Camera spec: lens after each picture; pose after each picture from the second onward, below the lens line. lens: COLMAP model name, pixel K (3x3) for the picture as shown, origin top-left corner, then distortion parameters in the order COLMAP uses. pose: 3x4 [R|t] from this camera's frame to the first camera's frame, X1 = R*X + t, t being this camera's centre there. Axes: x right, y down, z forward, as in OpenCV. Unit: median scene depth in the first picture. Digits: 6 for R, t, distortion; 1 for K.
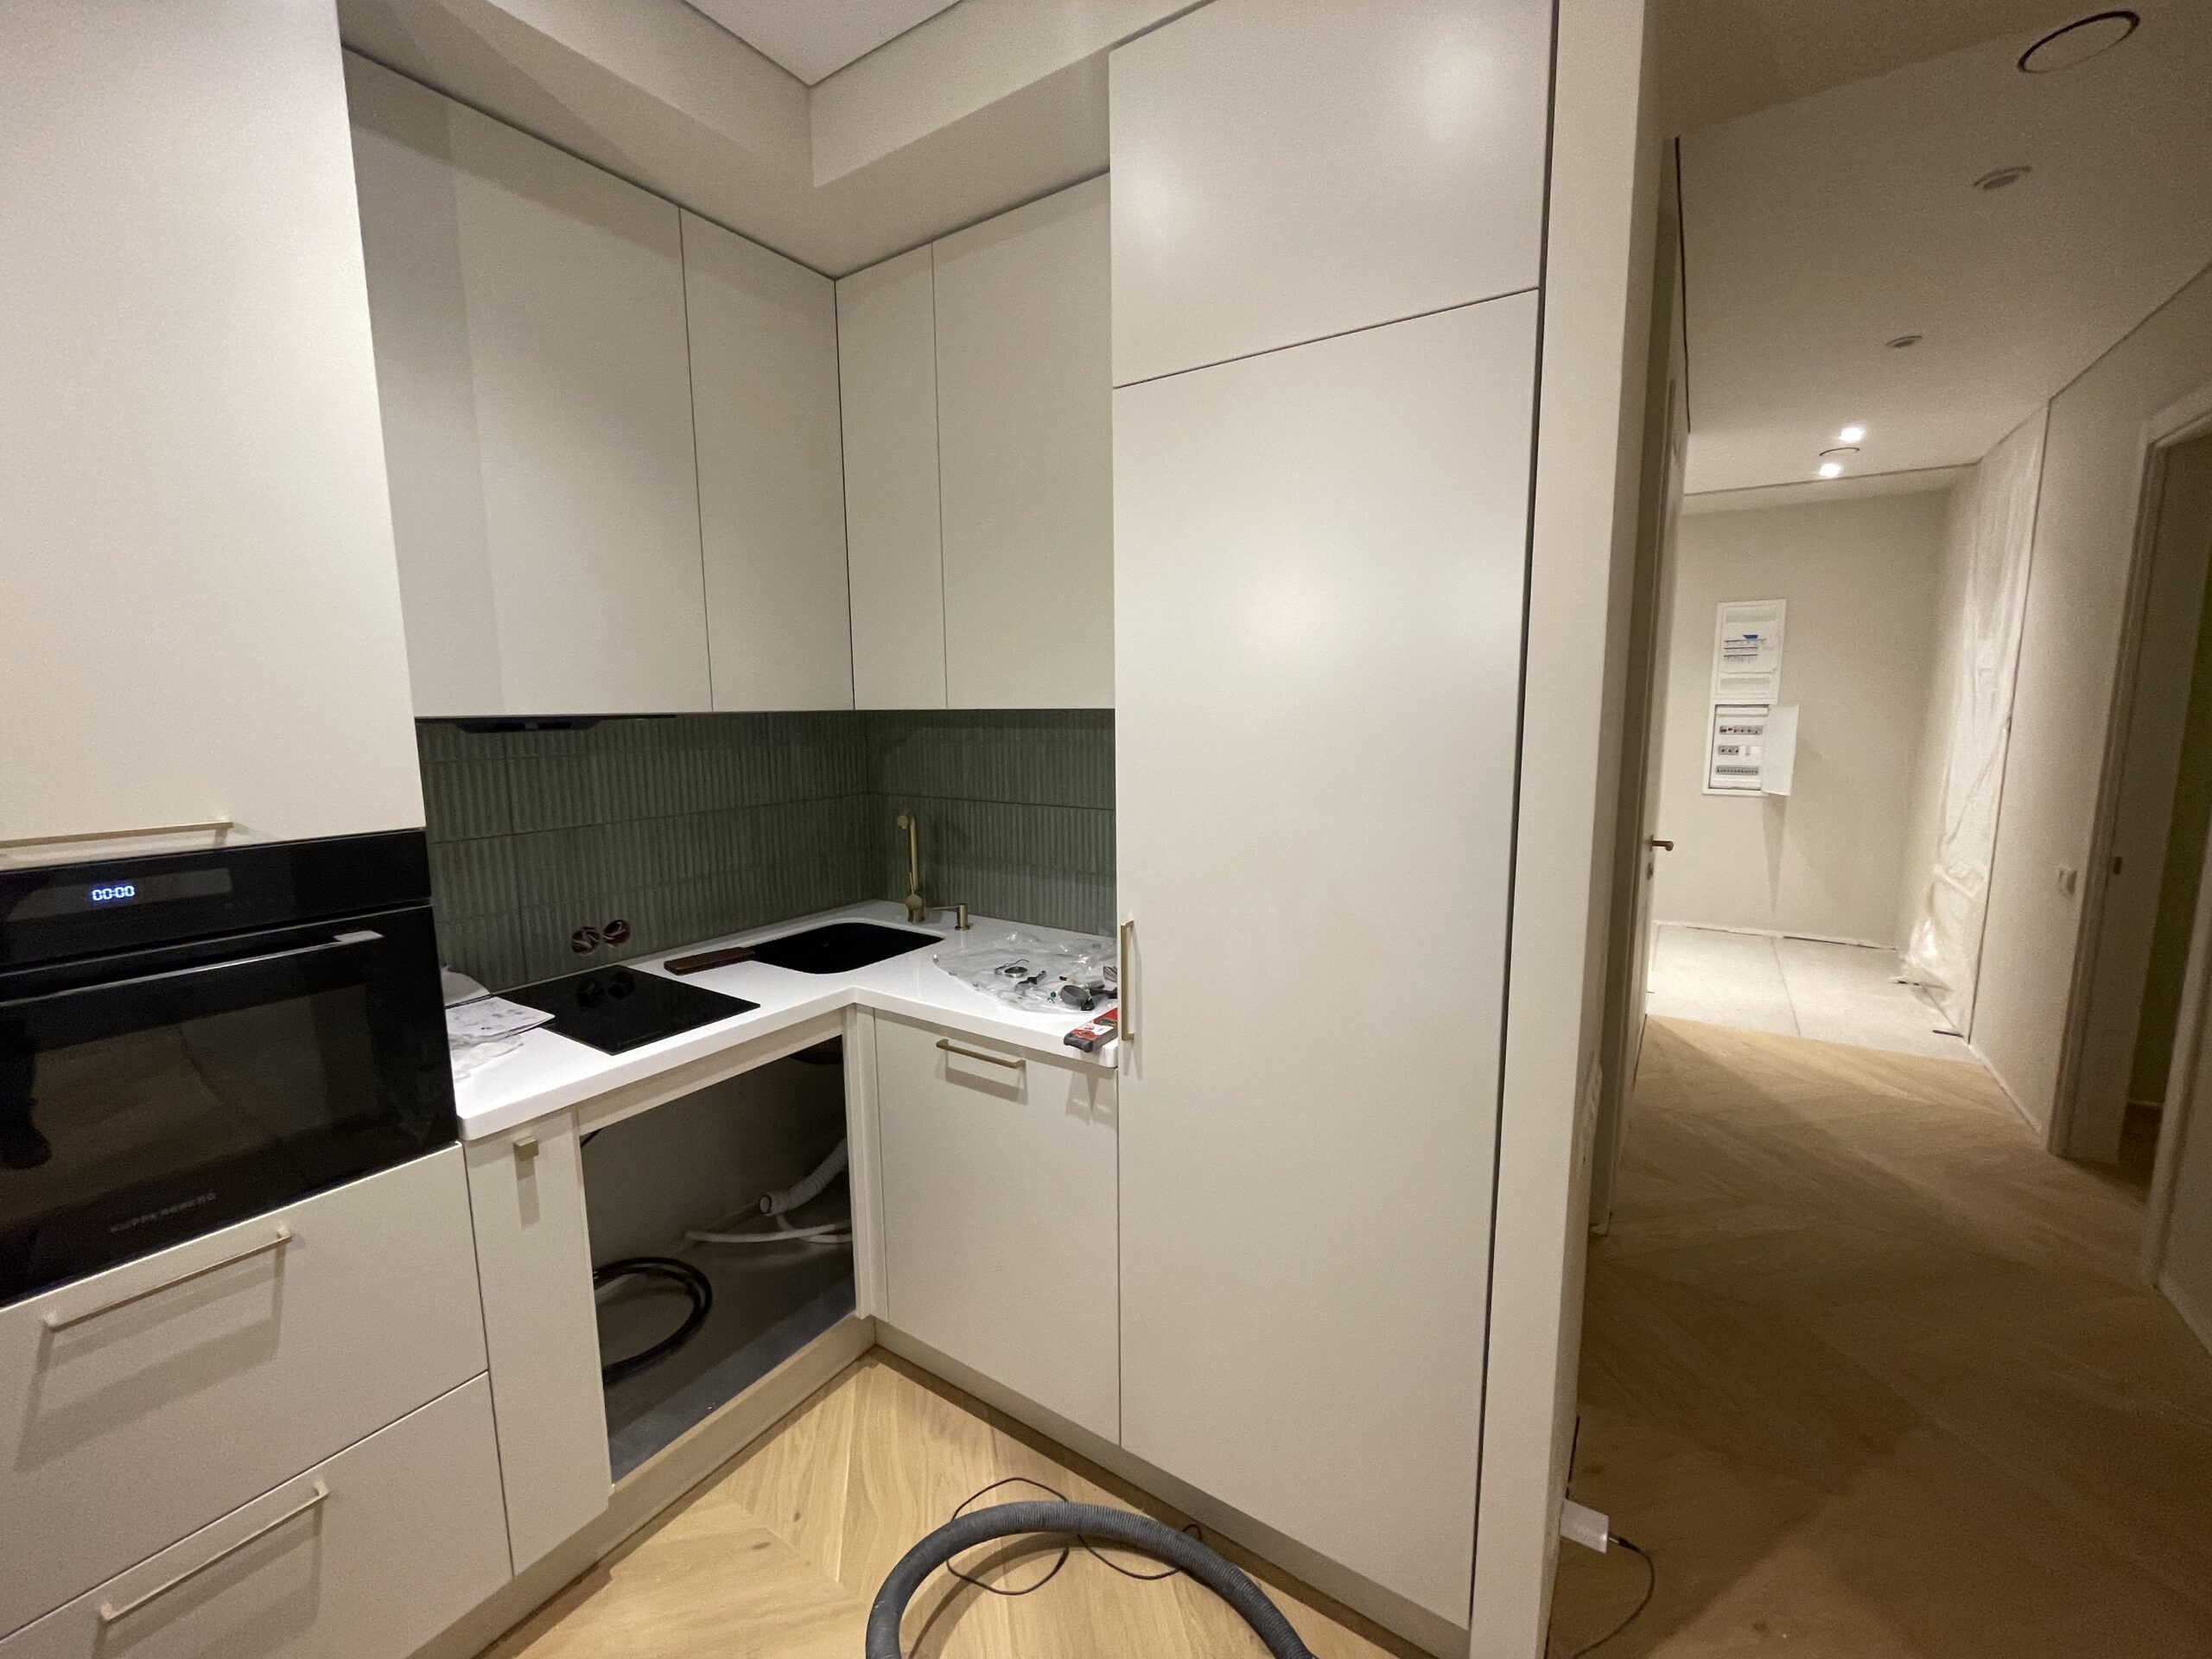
lens RADIAL K [[899.5, 0, 1107.1], [0, 899.5, 822.6], [0, 0, 1]] dist [0.000685, -0.001421]
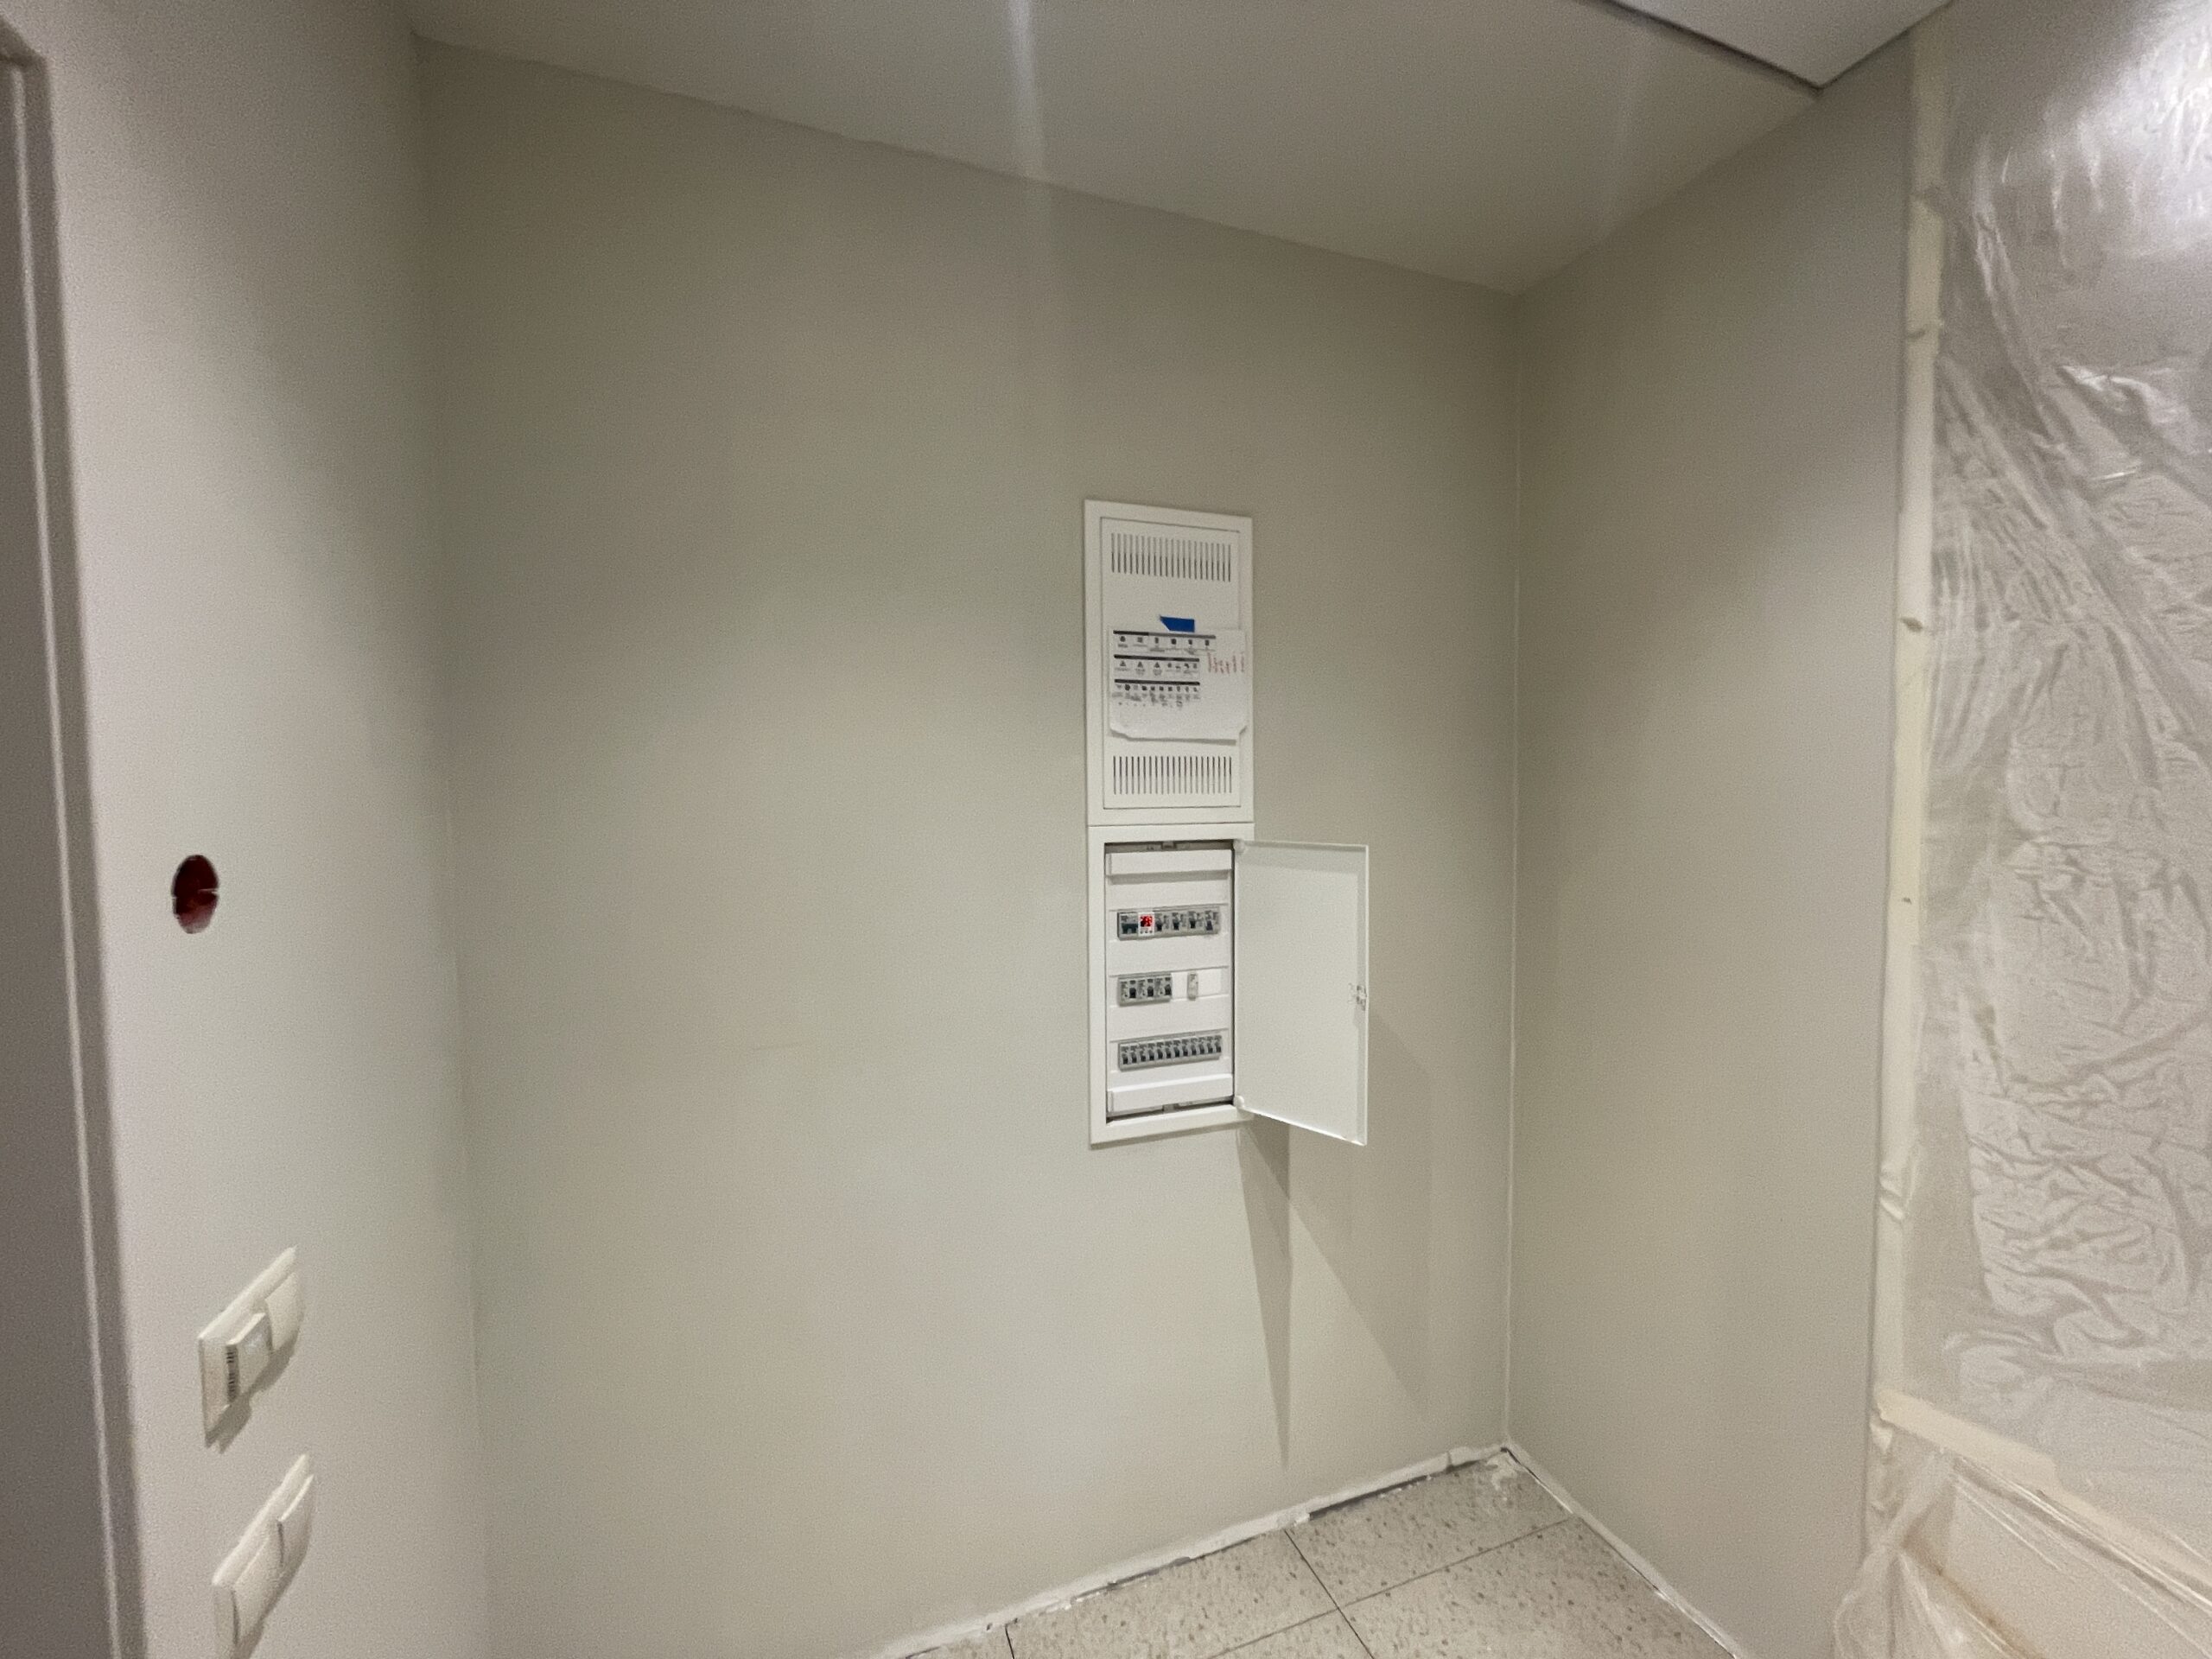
lens RADIAL K [[899.5, 0, 1104.3], [0, 899.5, 828.1], [0, 0, 1]] dist [0.000685, -0.001421]
pose [[0.590558, -0.028858, 0.806479, 0.444221], [0.111514, 0.992691, -0.046137, -0.124280], [-0.799253, 0.117180, 0.589460, 0.837150]]
